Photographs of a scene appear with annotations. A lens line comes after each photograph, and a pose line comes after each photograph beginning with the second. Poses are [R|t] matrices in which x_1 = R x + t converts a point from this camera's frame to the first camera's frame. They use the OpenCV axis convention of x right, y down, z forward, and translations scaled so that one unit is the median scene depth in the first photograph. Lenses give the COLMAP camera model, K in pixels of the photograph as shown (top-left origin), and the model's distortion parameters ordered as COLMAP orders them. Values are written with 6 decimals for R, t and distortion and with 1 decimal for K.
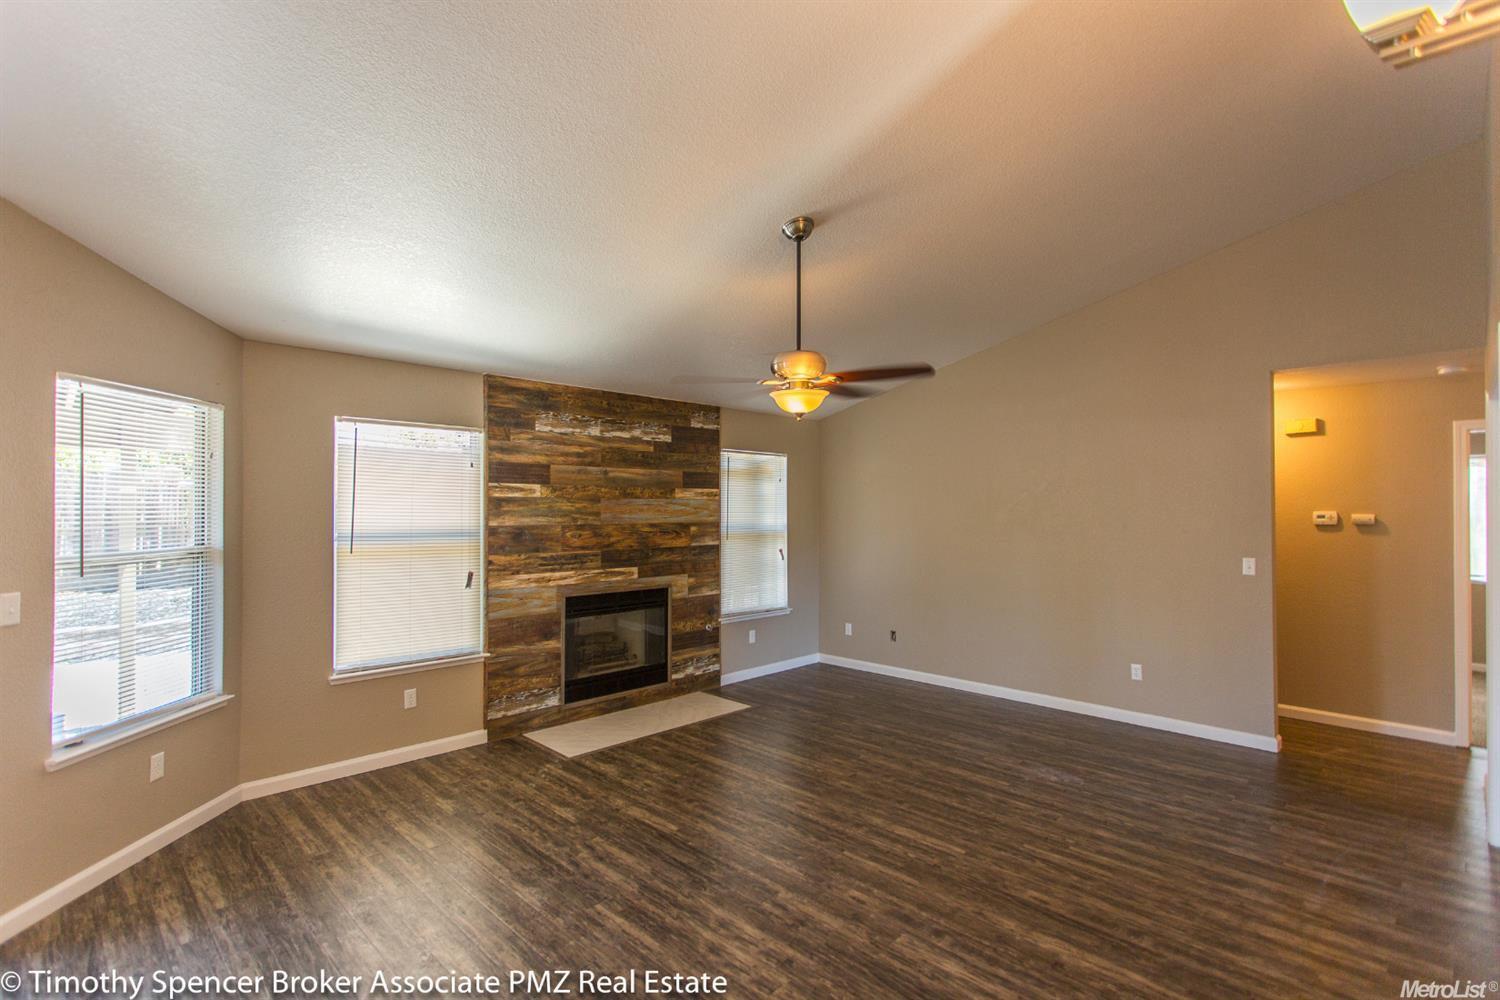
lens RADIAL K [[719.5, 0, 750.0], [0, 719.5, 500.0], [0, 0, 1]] dist [0.014699, 0.000173]
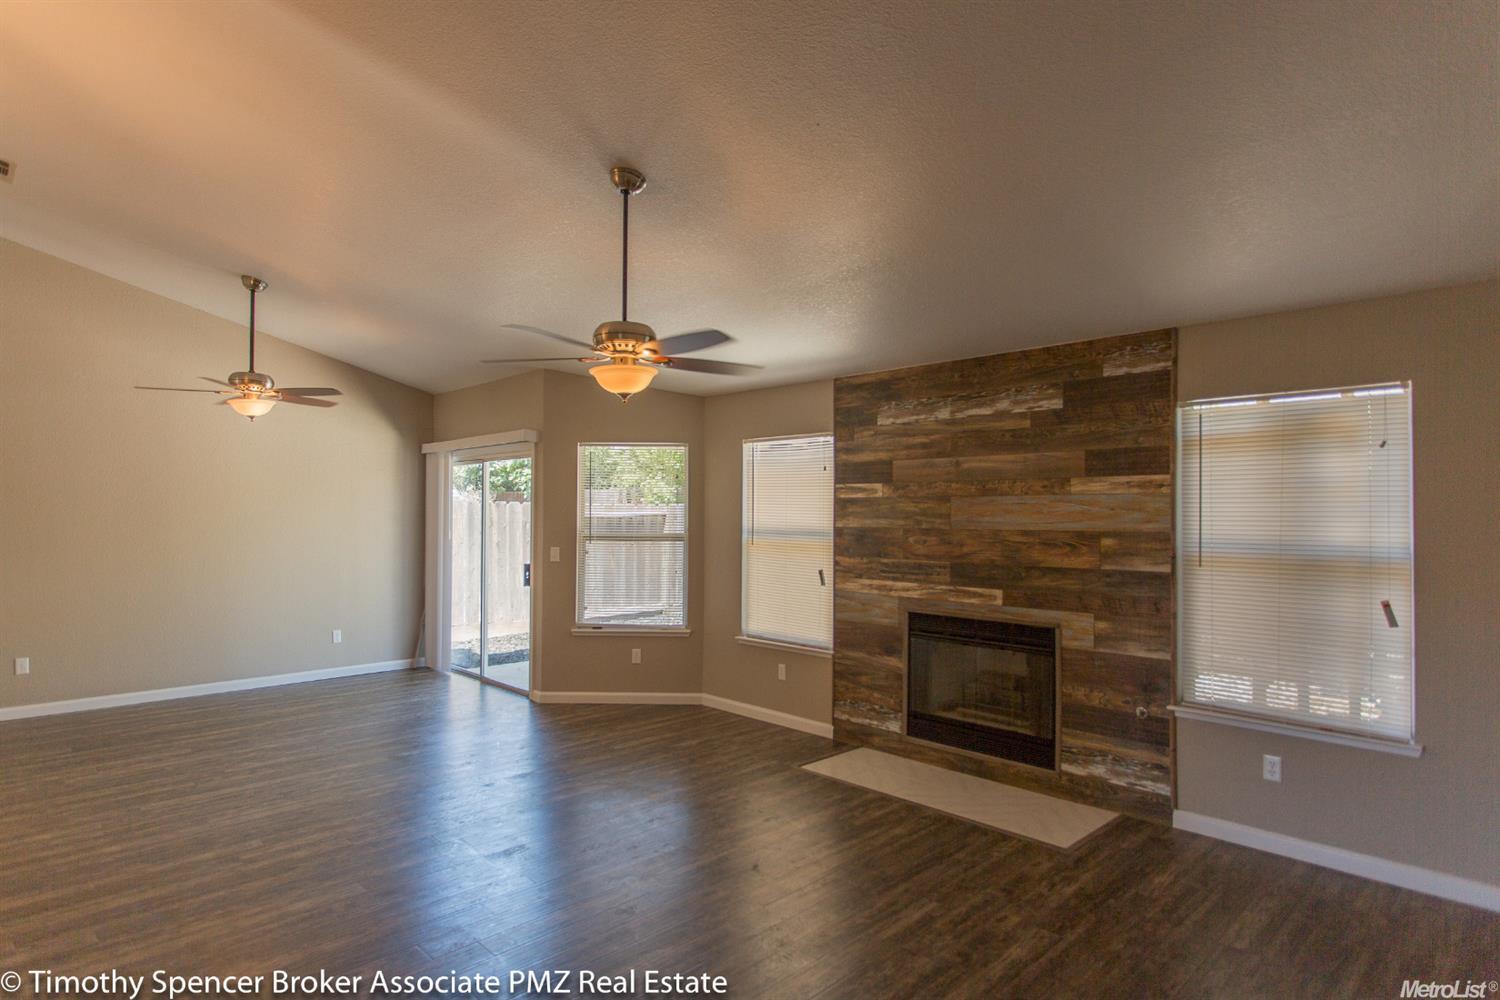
lens RADIAL K [[846.5, 0, 750.0], [0, 846.5, 500.0], [0, 0, 1]] dist [-0.000809, 0.000014]
pose [[-0.039950, -0.020603, -0.998989, 0.750244], [0.005455, 0.999768, -0.020837, 0.020057], [0.999187, -0.006282, -0.039828, 0.829953]]
